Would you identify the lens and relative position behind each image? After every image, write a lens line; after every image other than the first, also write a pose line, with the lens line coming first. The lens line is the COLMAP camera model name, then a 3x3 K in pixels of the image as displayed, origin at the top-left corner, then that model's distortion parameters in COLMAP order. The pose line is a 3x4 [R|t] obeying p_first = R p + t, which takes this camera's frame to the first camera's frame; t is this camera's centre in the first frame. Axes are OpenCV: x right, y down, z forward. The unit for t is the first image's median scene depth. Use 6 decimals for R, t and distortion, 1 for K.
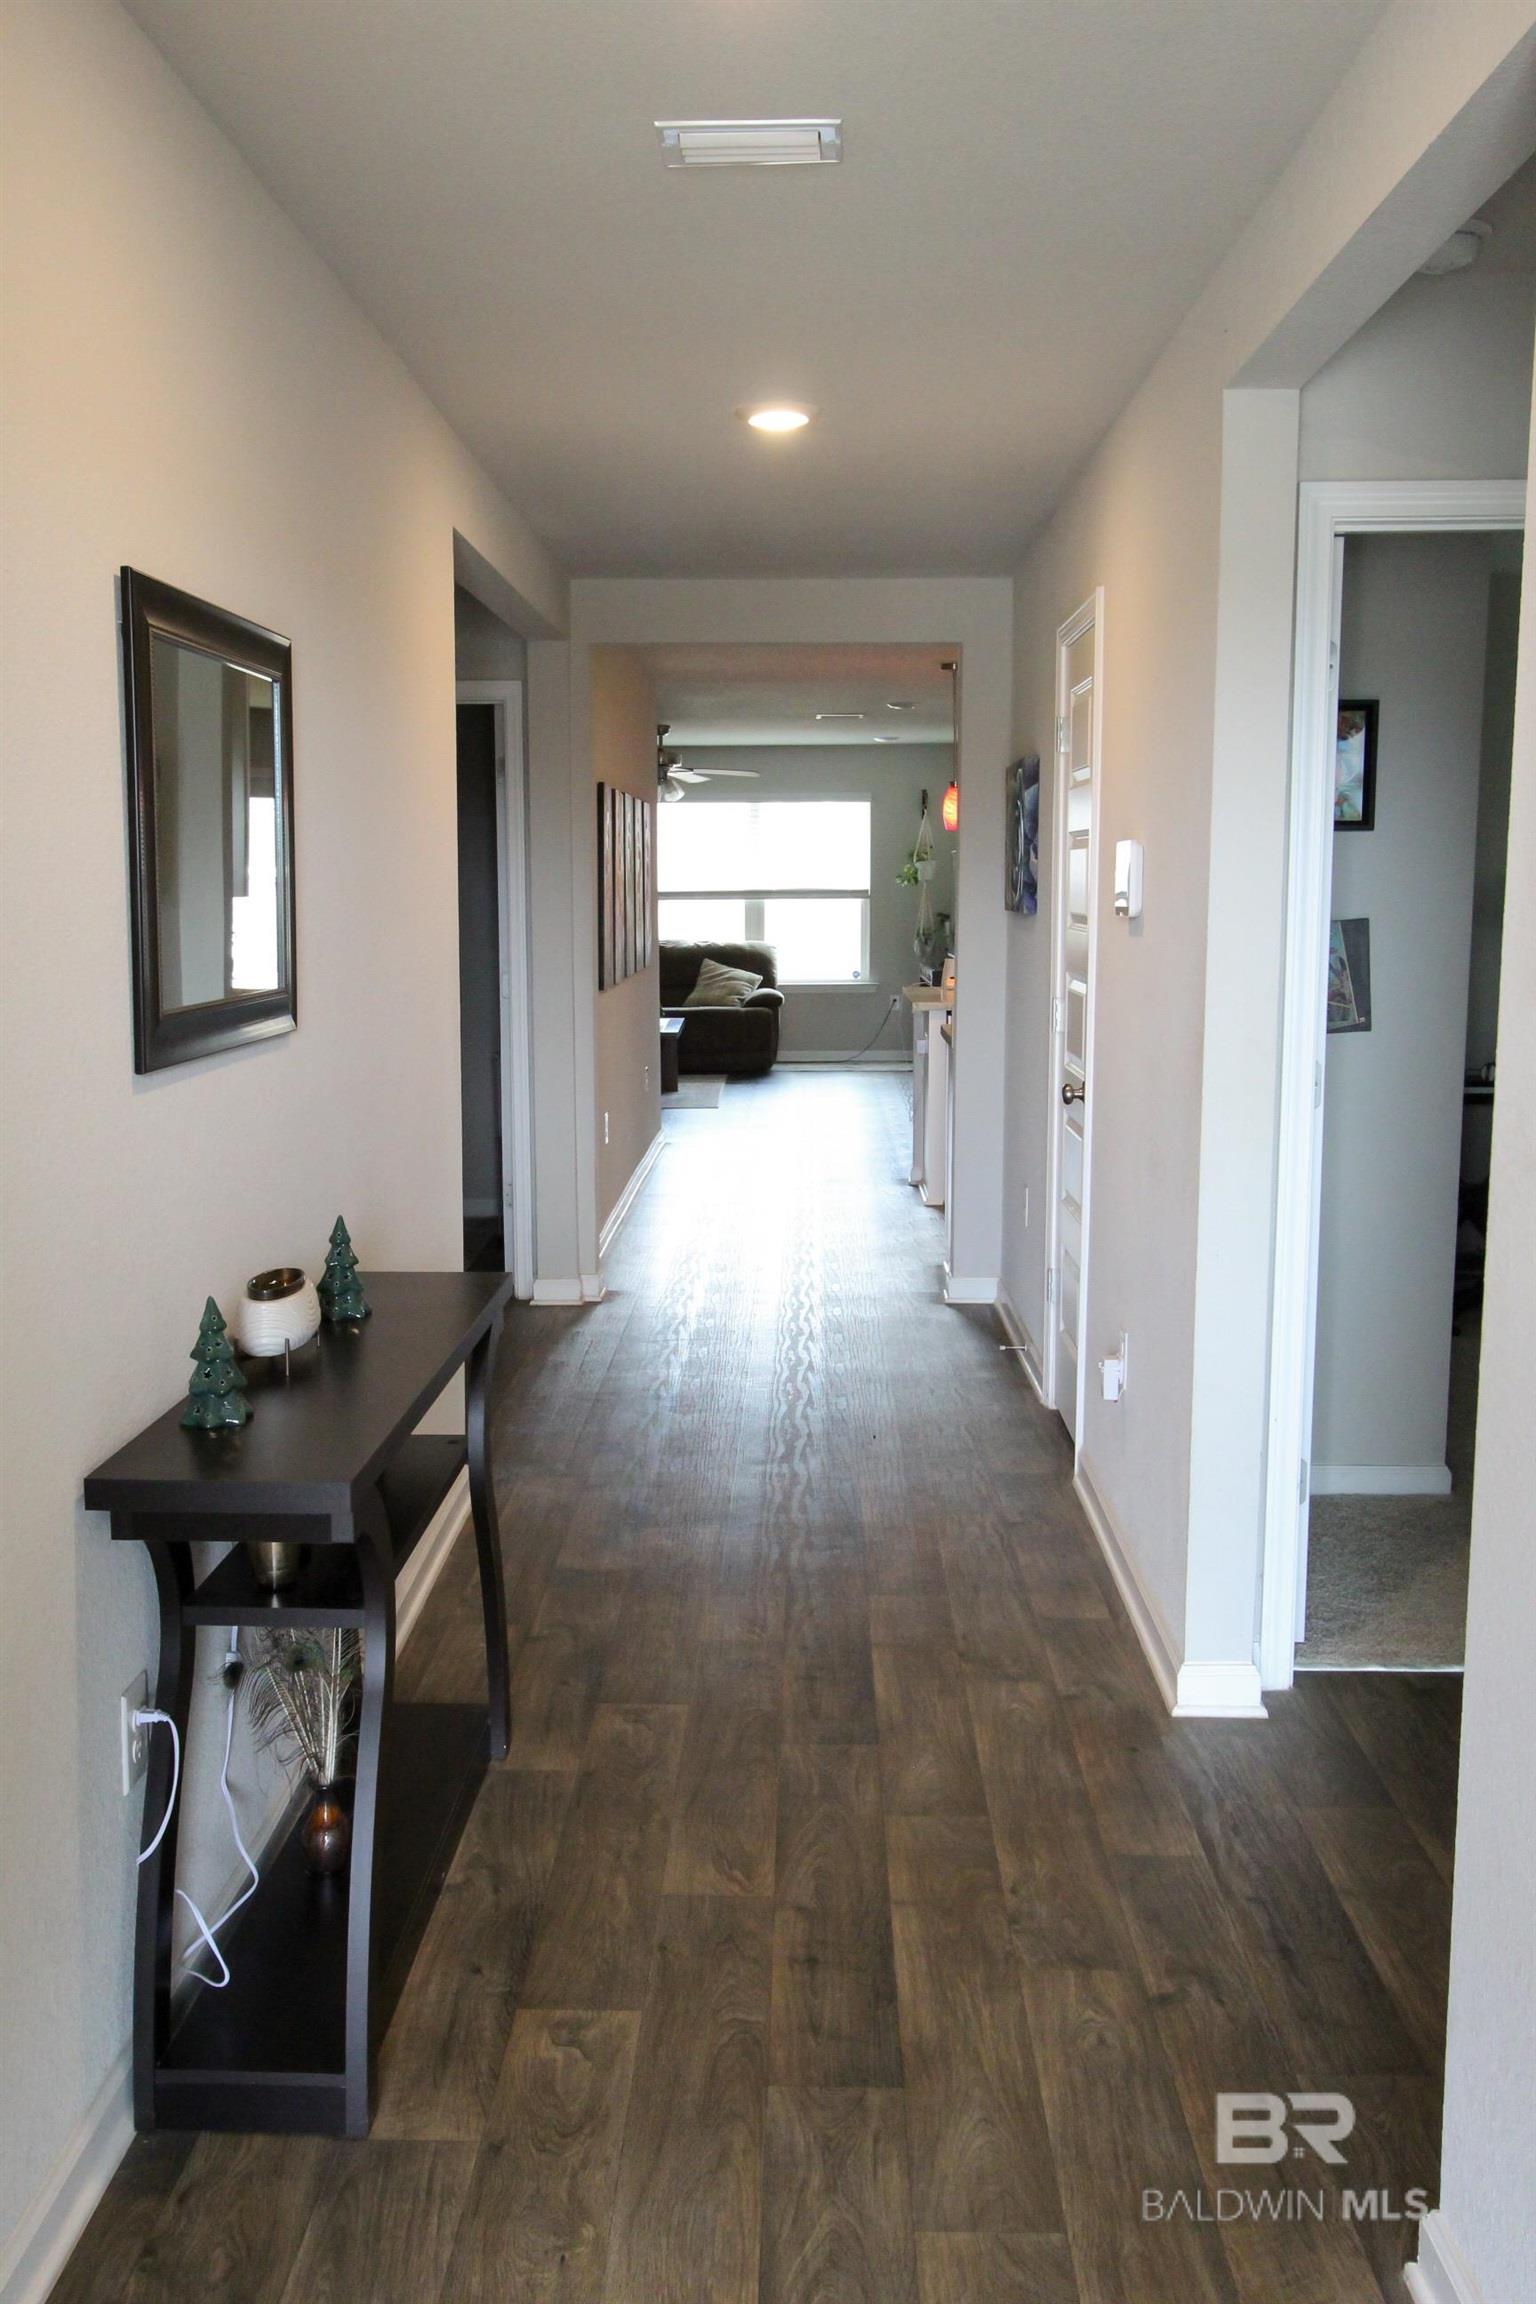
lens RADIAL K [[2041.3, 0, 763.9], [0, 2041.3, 1151.9], [0, 0, 1]] dist [-0.005185, 0.043372]
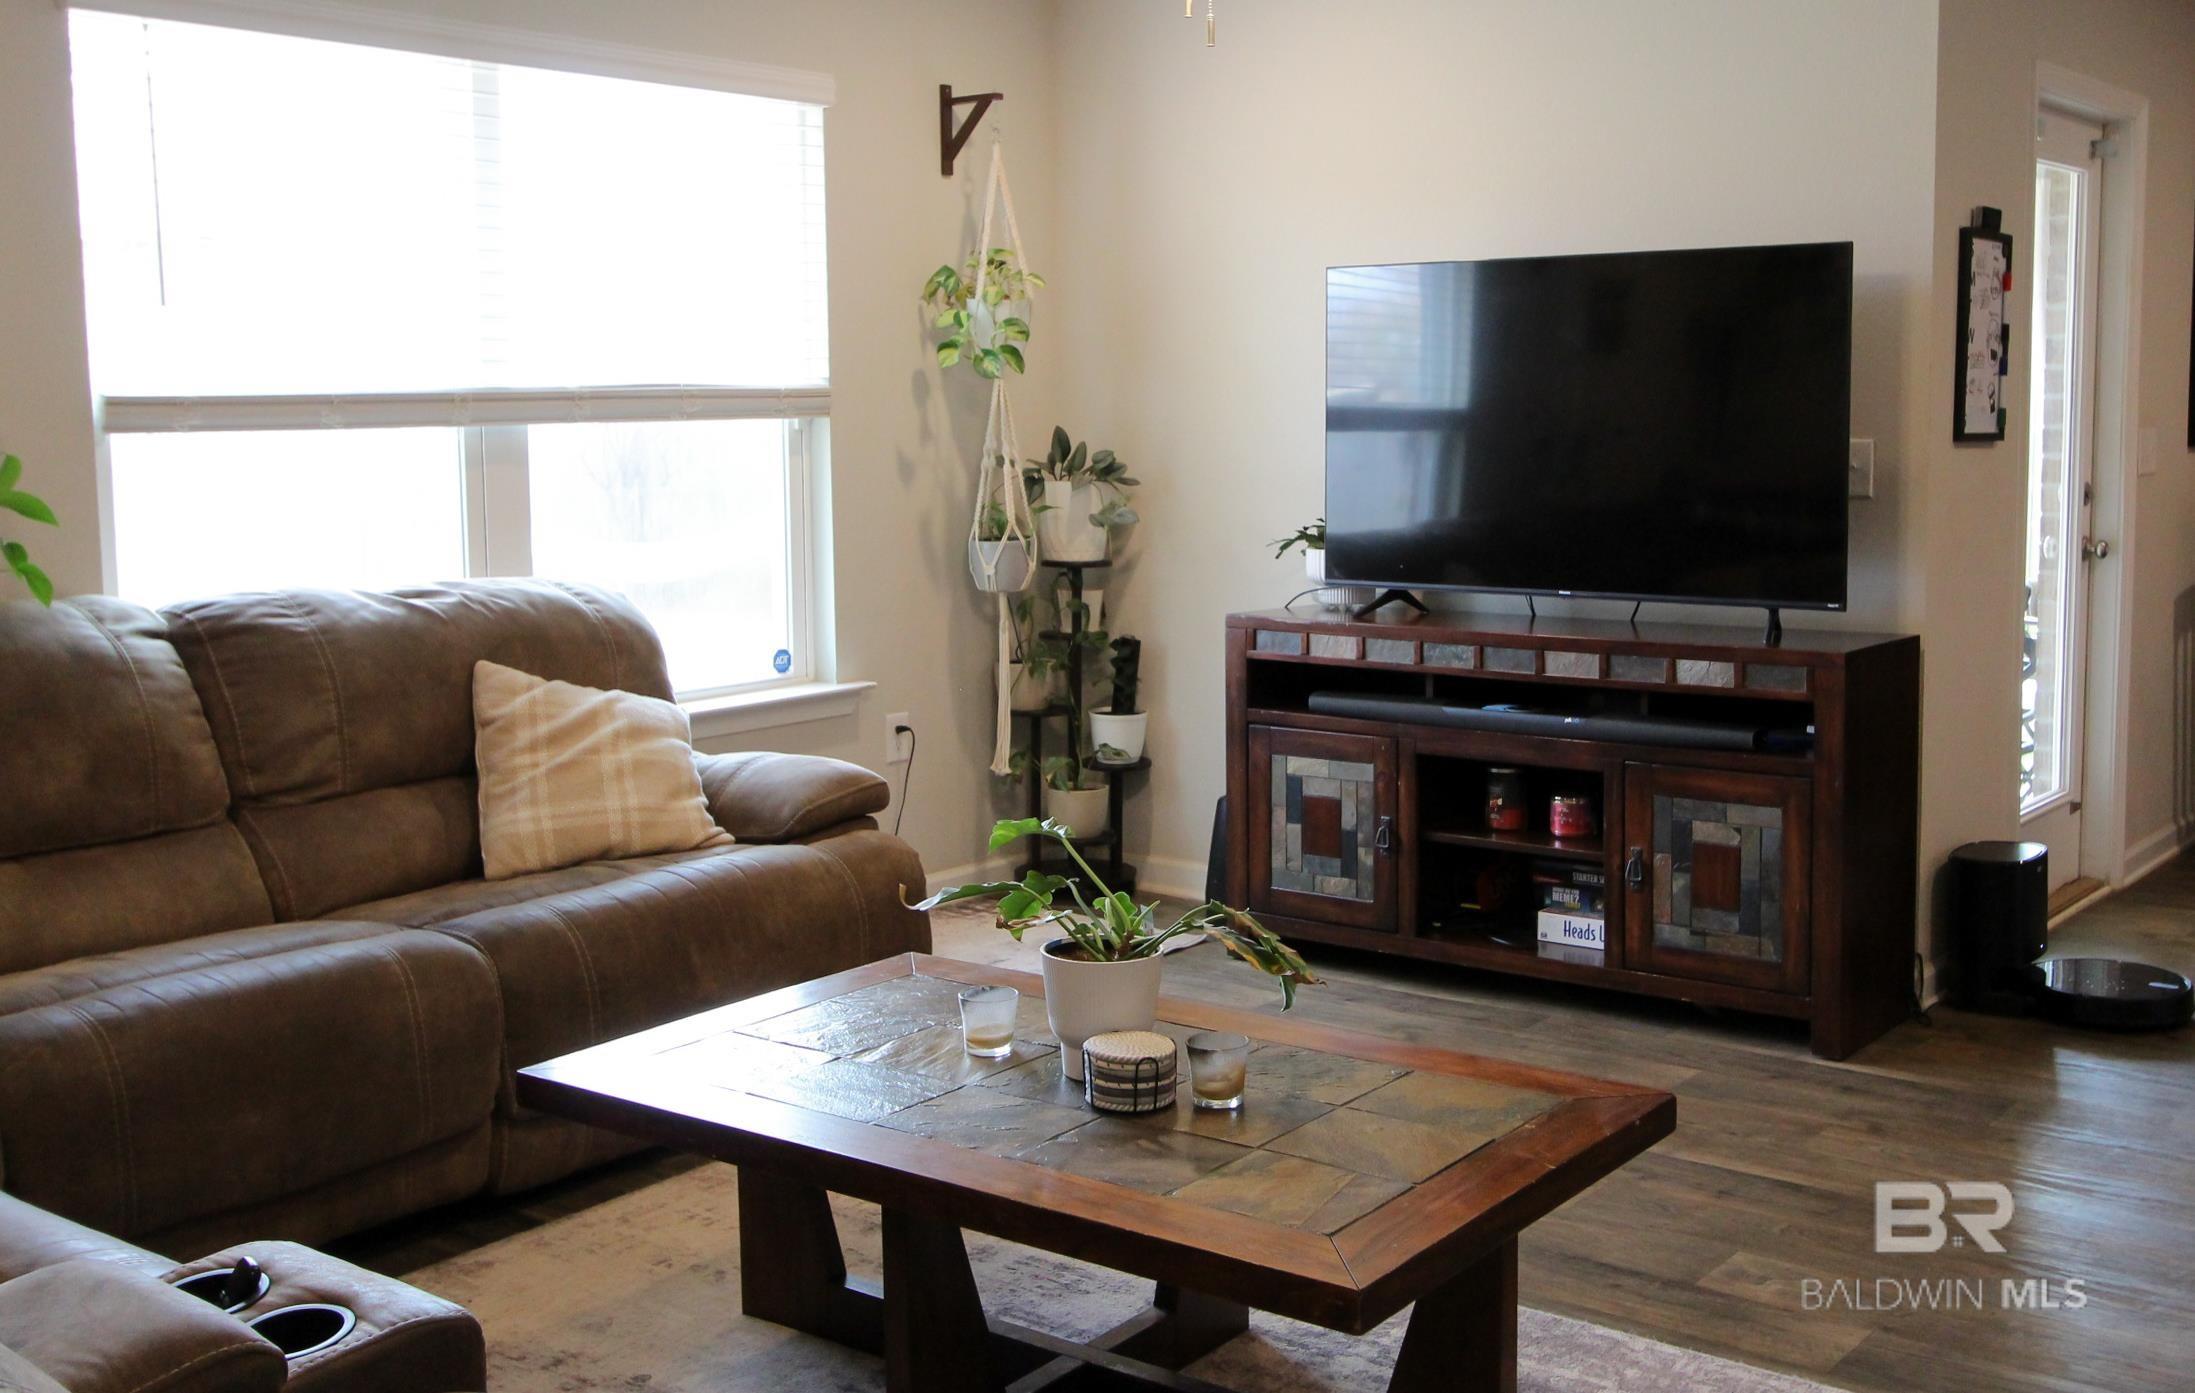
lens RADIAL K [[2304.0, 0, 1250.1], [0, 2304.0, 606.2], [0, 0, 1]] dist [0.007710, 0.000000]
pose [[0.561231, -0.085408, 0.823241, -0.905391], [0.117501, 0.992809, 0.022895, -0.422685], [-0.819276, 0.083882, 0.567231, 3.316127]]
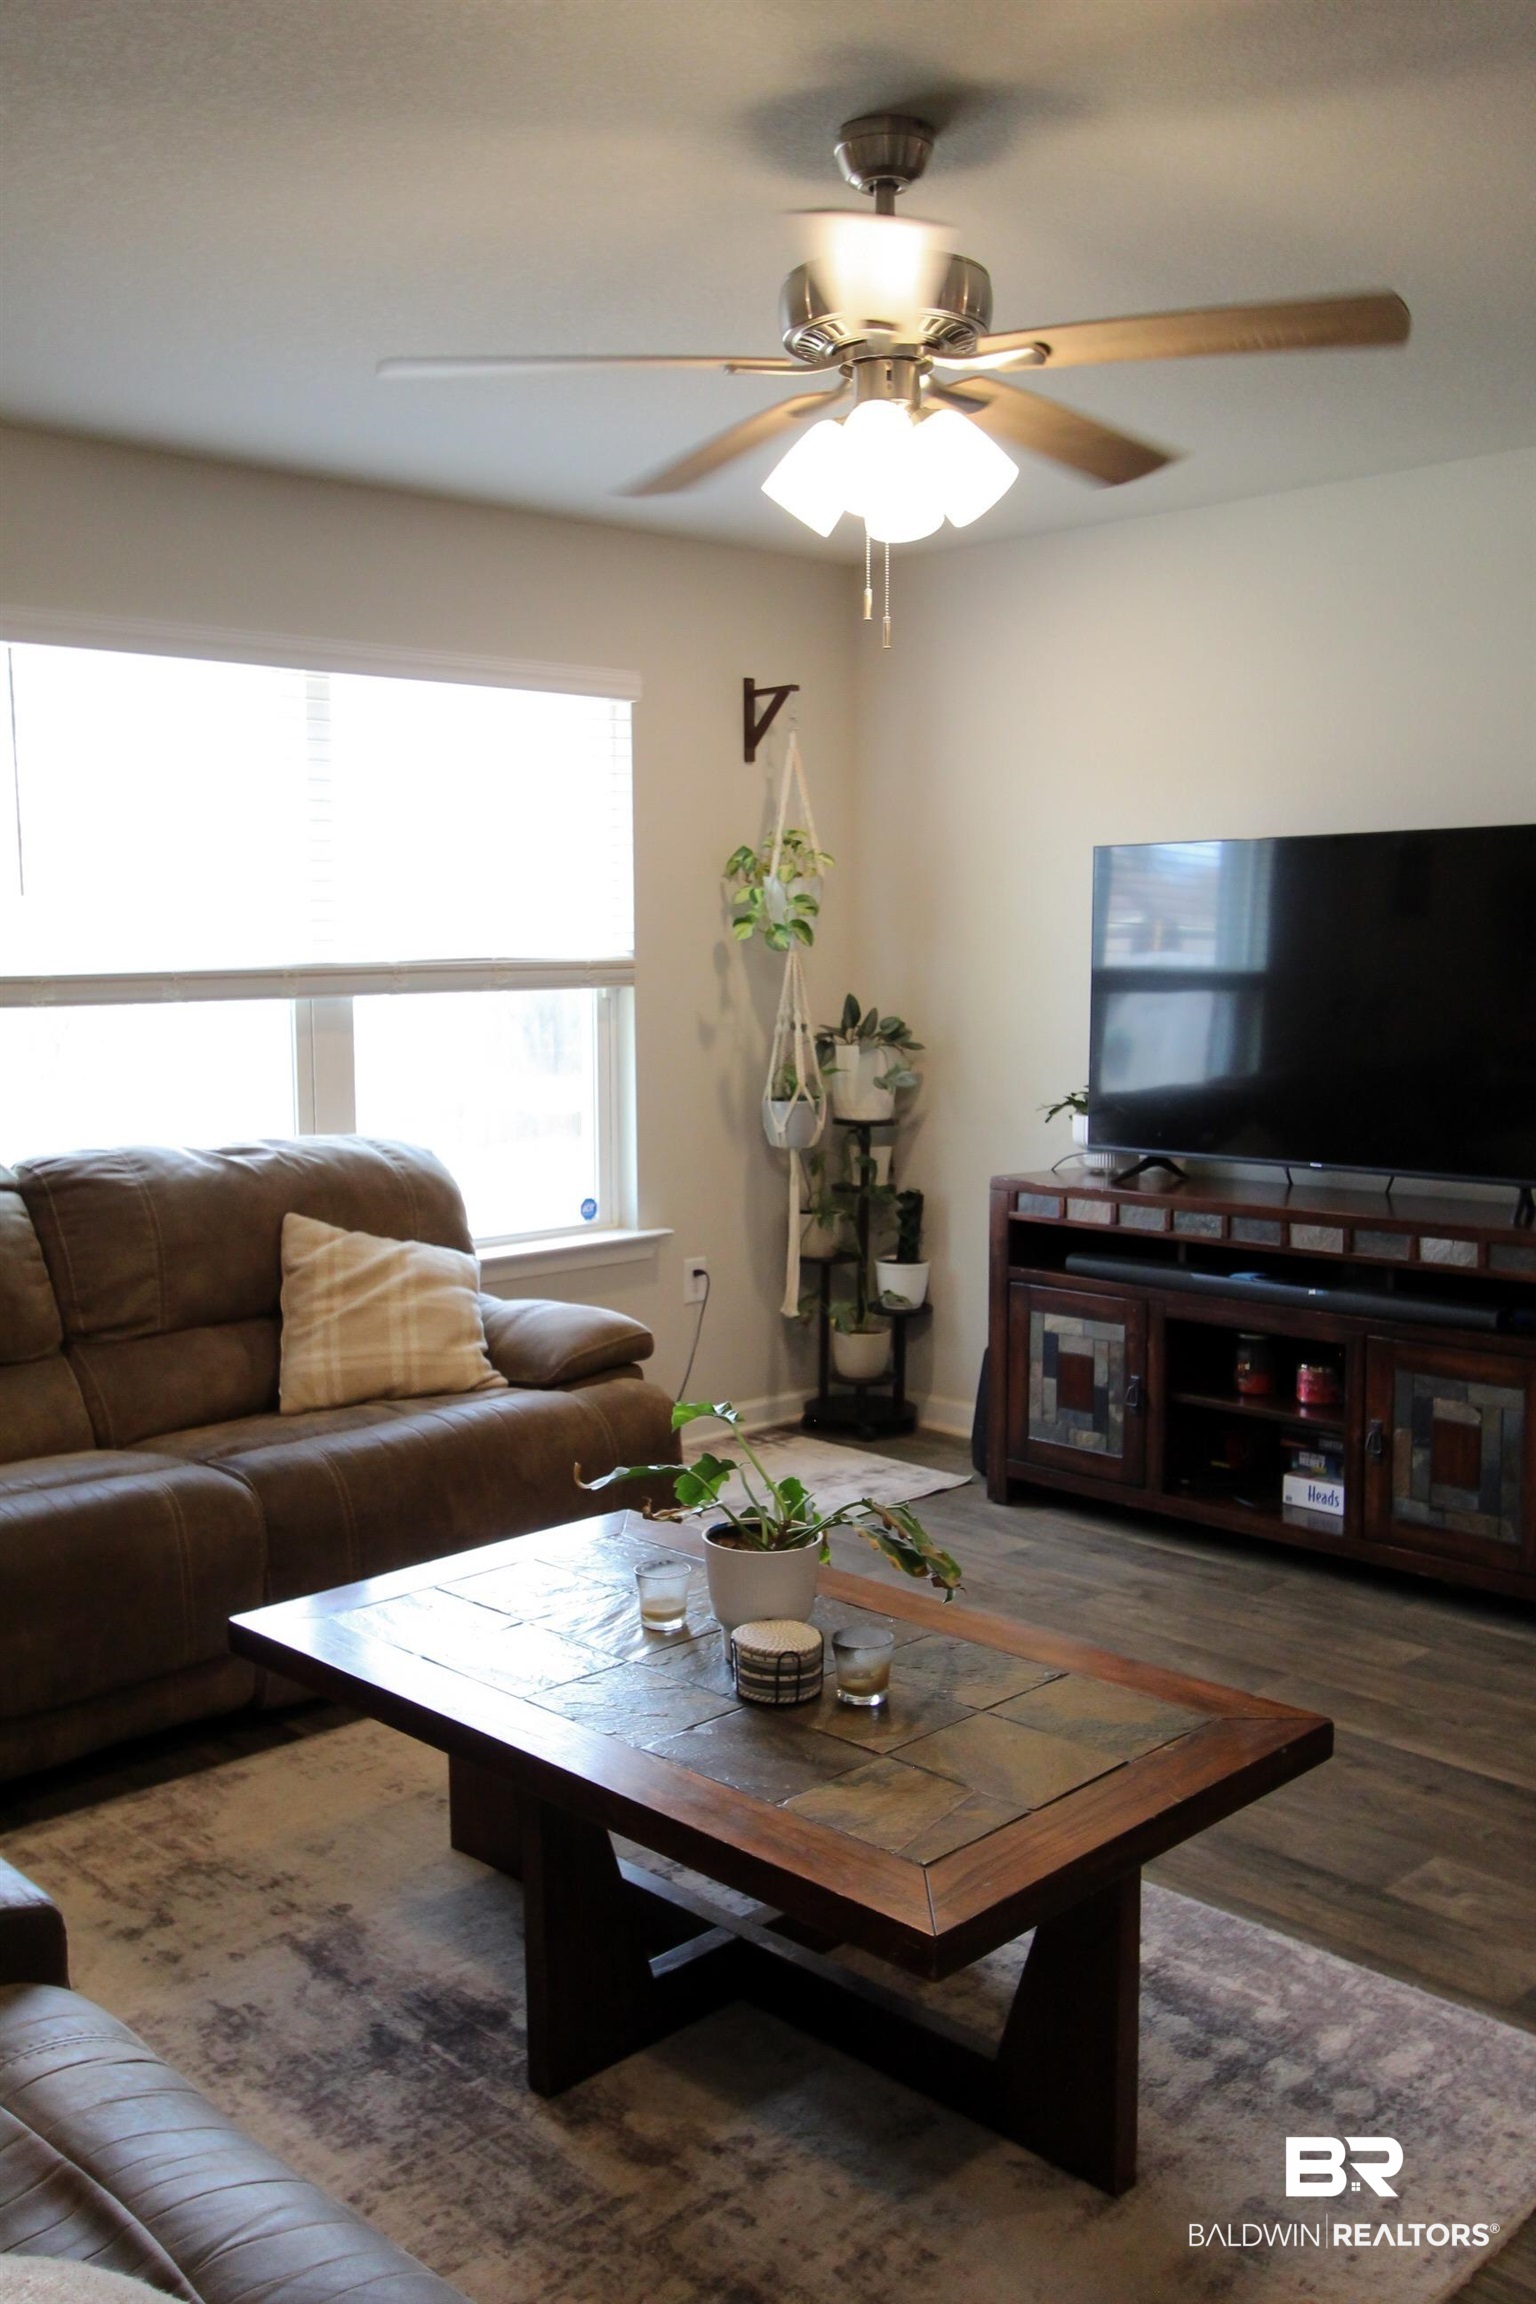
lens RADIAL K [[2041.3, 0, 754.0], [0, 2041.3, 1153.4], [0, 0, 1]] dist [-0.005185, 0.043372]
pose [[0.703065, -0.084884, 0.706042, -0.782058], [0.103926, 0.994455, 0.016071, -0.440024], [-0.703491, 0.062077, 0.707988, 3.301710]]
